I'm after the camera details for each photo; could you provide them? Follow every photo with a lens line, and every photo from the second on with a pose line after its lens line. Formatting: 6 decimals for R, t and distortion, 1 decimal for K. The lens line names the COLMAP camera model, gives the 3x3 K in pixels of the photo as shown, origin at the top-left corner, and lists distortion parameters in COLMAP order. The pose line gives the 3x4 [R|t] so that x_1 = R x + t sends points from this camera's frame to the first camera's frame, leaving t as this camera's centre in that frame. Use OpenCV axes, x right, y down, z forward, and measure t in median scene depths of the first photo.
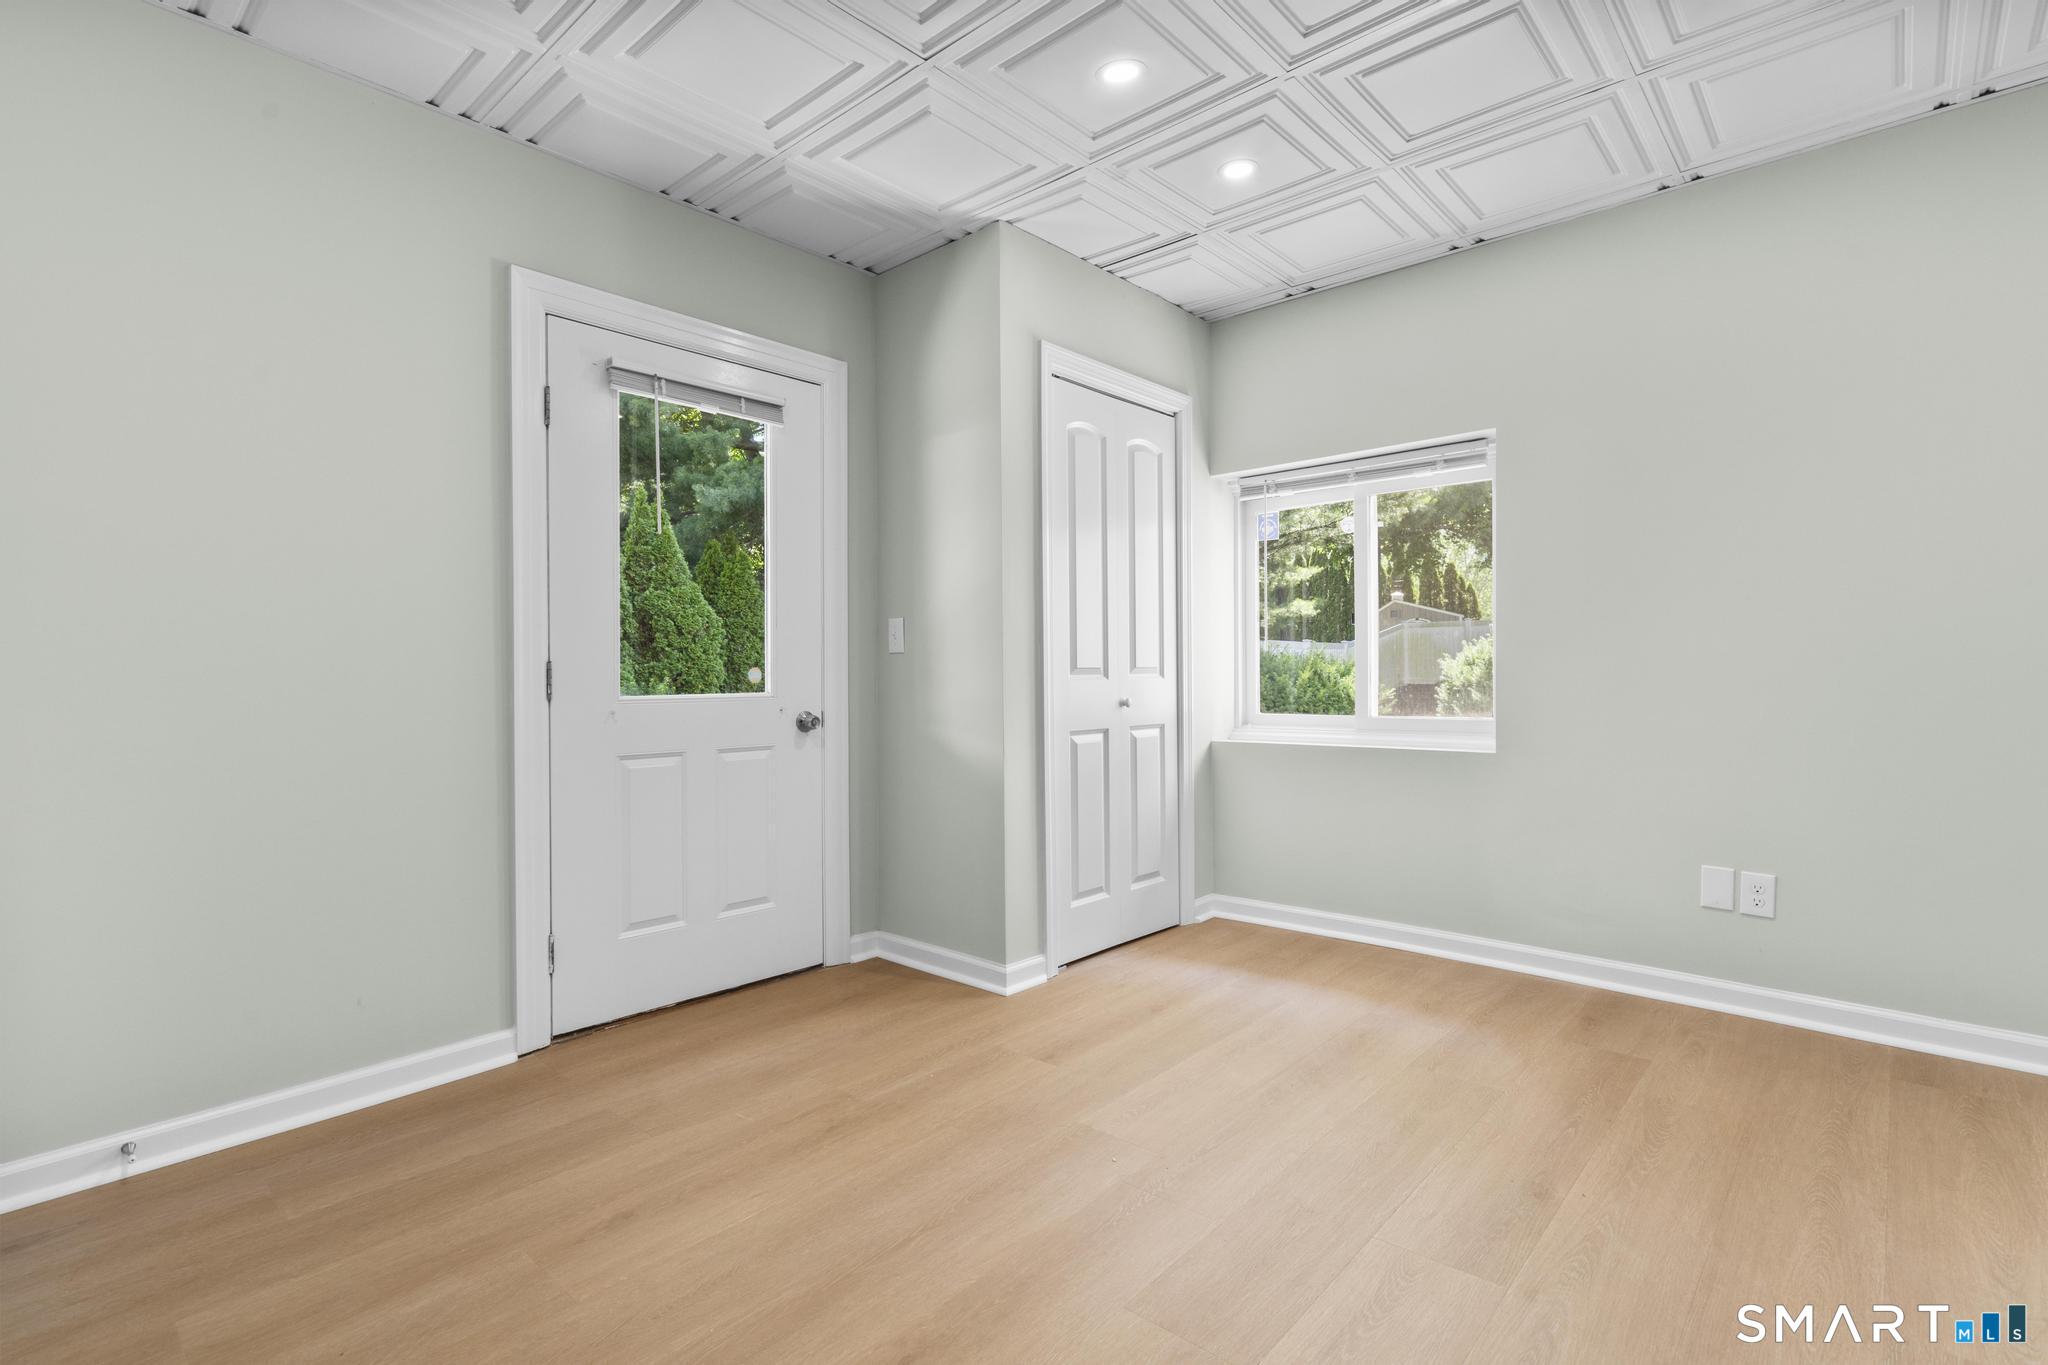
lens RADIAL K [[960.4, 0, 1024.0], [0, 960.4, 682.5], [0, 0, 1]] dist [0.000479, 0.000133]
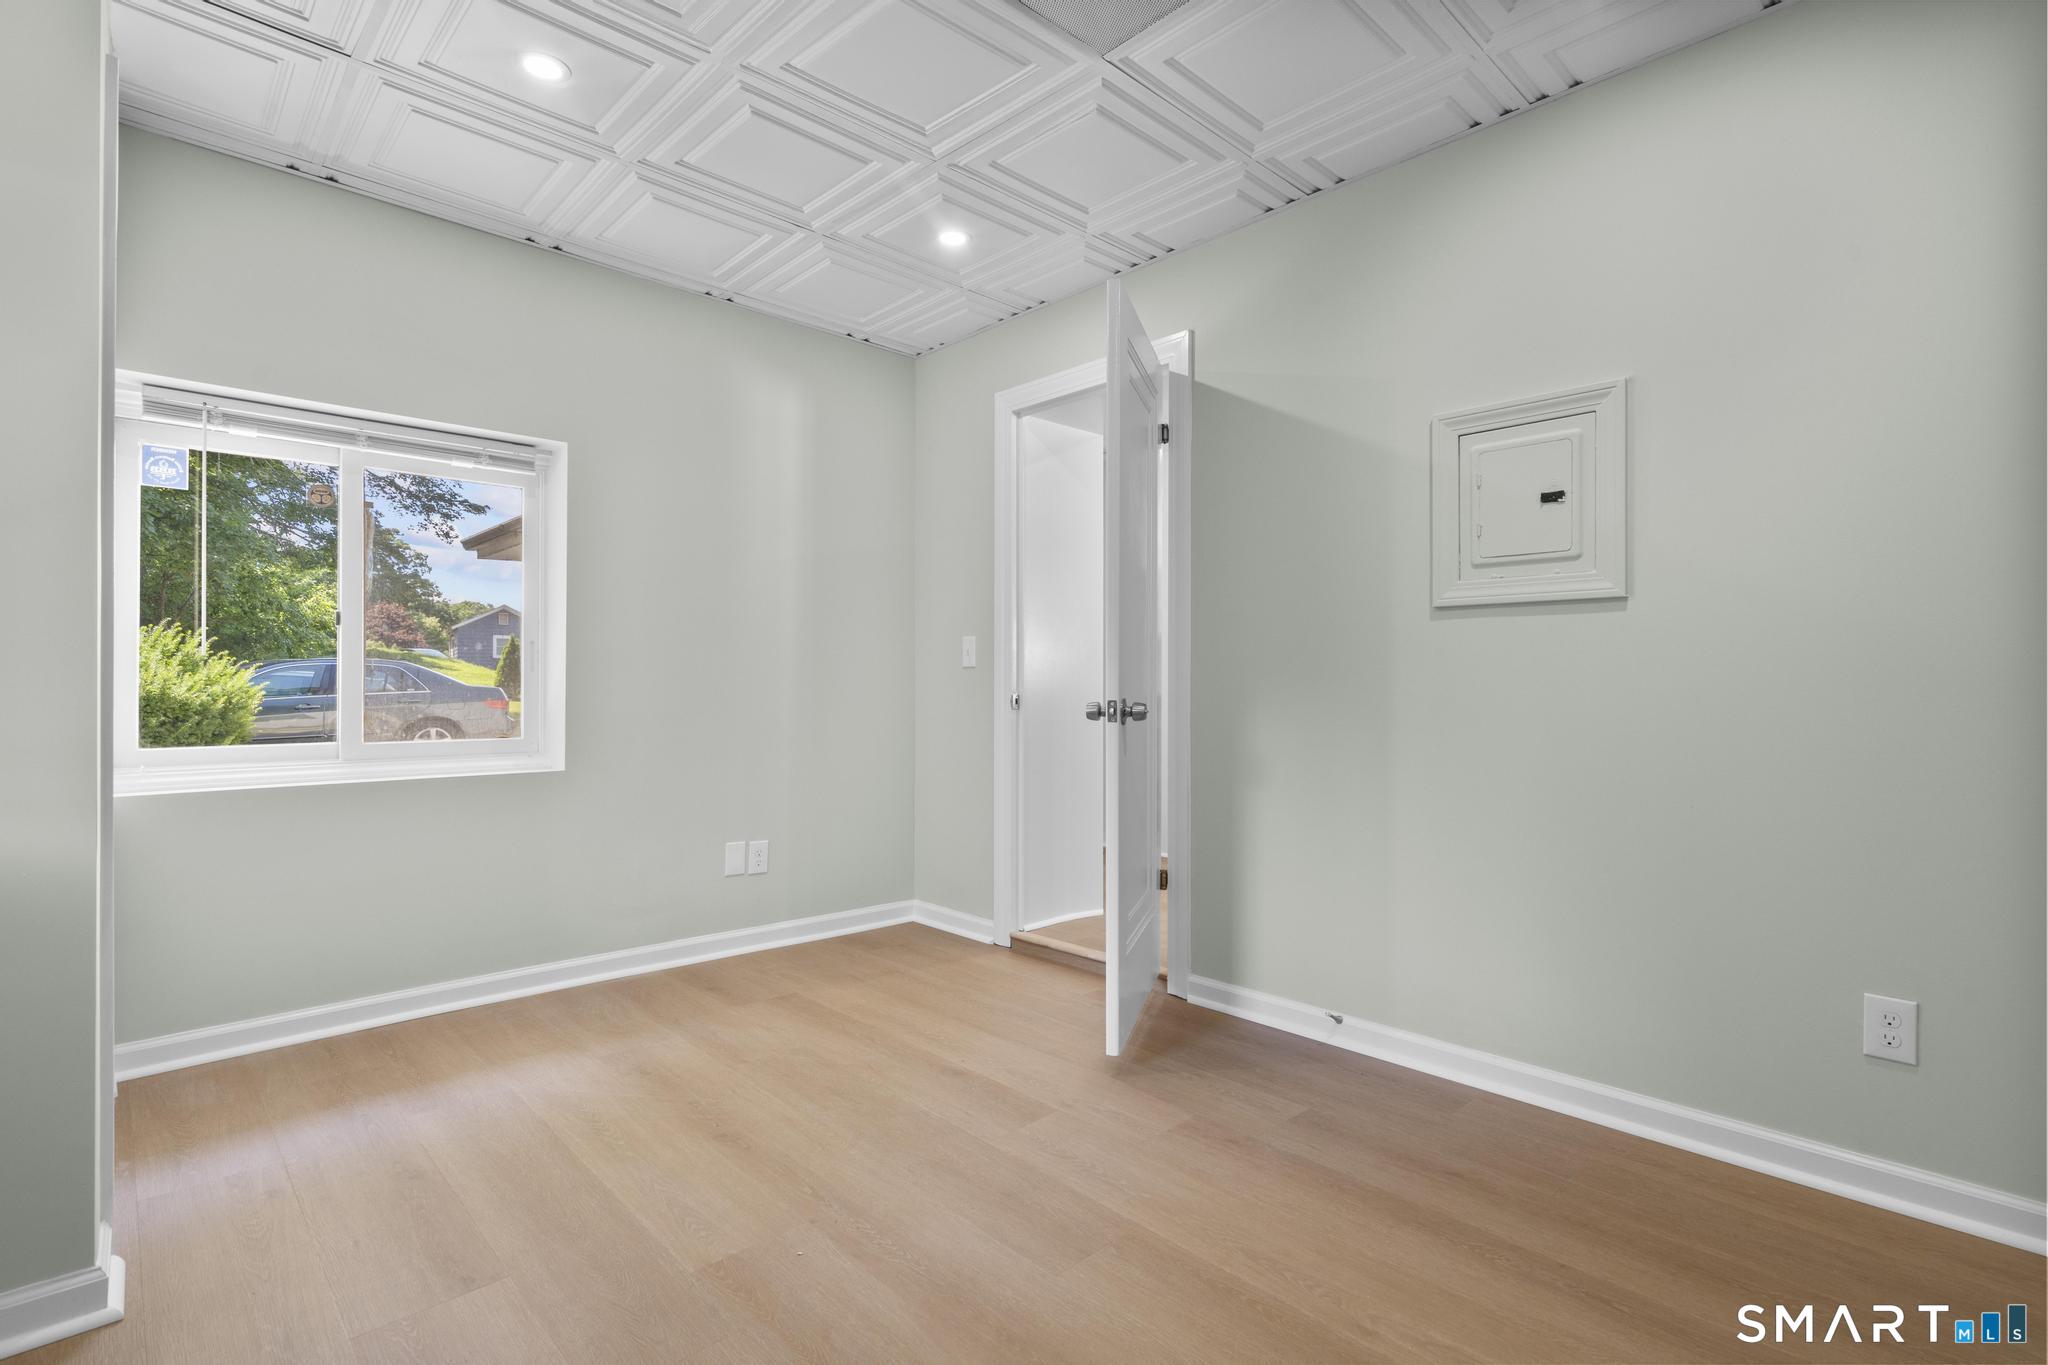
lens RADIAL K [[990.0, 0, 1024.0], [0, 990.0, 682.5], [0, 0, 1]] dist [0.001519, 0.000048]
pose [[0.065724, 0.009587, 0.997792, -0.547040], [0.002753, 0.999948, -0.009789, -0.006513], [-0.997834, 0.003390, 0.065695, 0.509159]]
